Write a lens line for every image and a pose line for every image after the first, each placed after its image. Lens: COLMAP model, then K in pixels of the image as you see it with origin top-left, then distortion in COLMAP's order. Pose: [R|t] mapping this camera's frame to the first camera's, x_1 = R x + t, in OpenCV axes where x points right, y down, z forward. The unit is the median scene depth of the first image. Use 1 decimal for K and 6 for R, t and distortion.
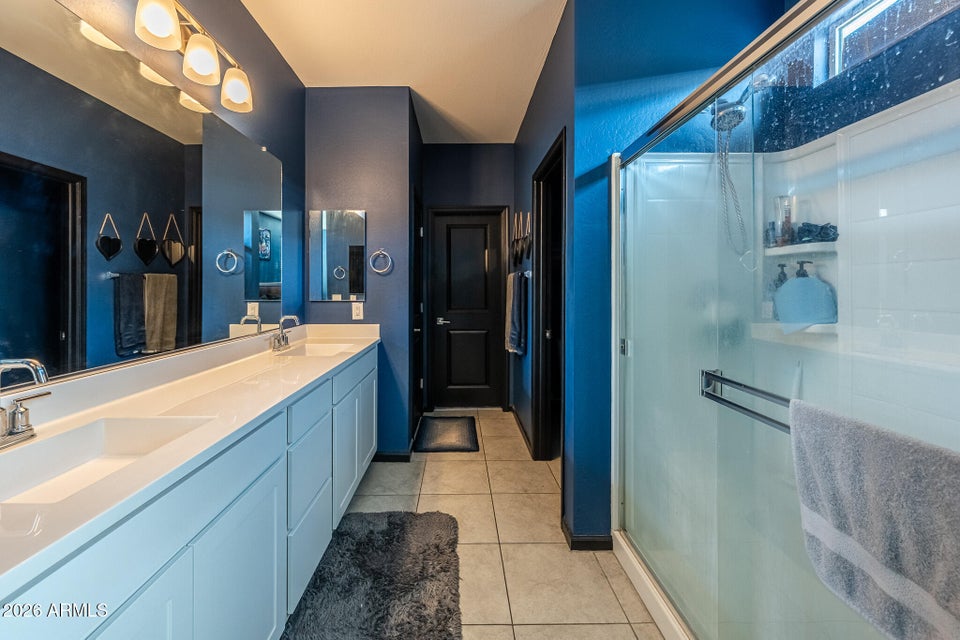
lens RADIAL K [[381.9, 0, 464.7], [0, 381.9, 298.4], [0, 0, 1]] dist [-0.003163, -0.000040]
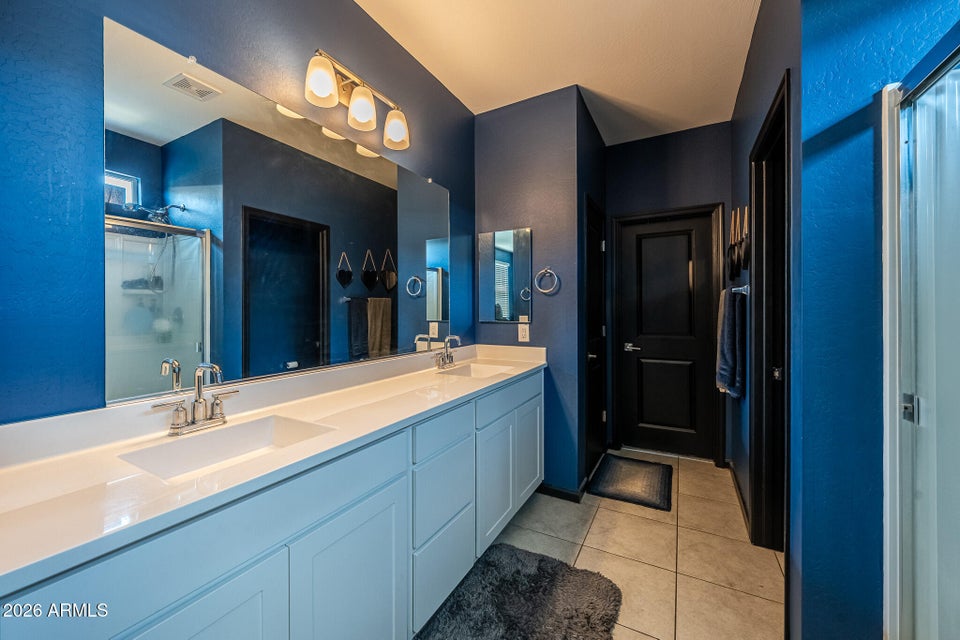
lens RADIAL K [[383.1, 0, 459.6], [0, 383.1, 315.7], [0, 0, 1]] dist [-0.002166, -0.000024]
pose [[0.859820, 0.006943, -0.510549, 0.075645], [-0.011517, 0.999917, -0.005799, -0.003110], [0.510467, 0.010866, 0.859829, 0.086531]]
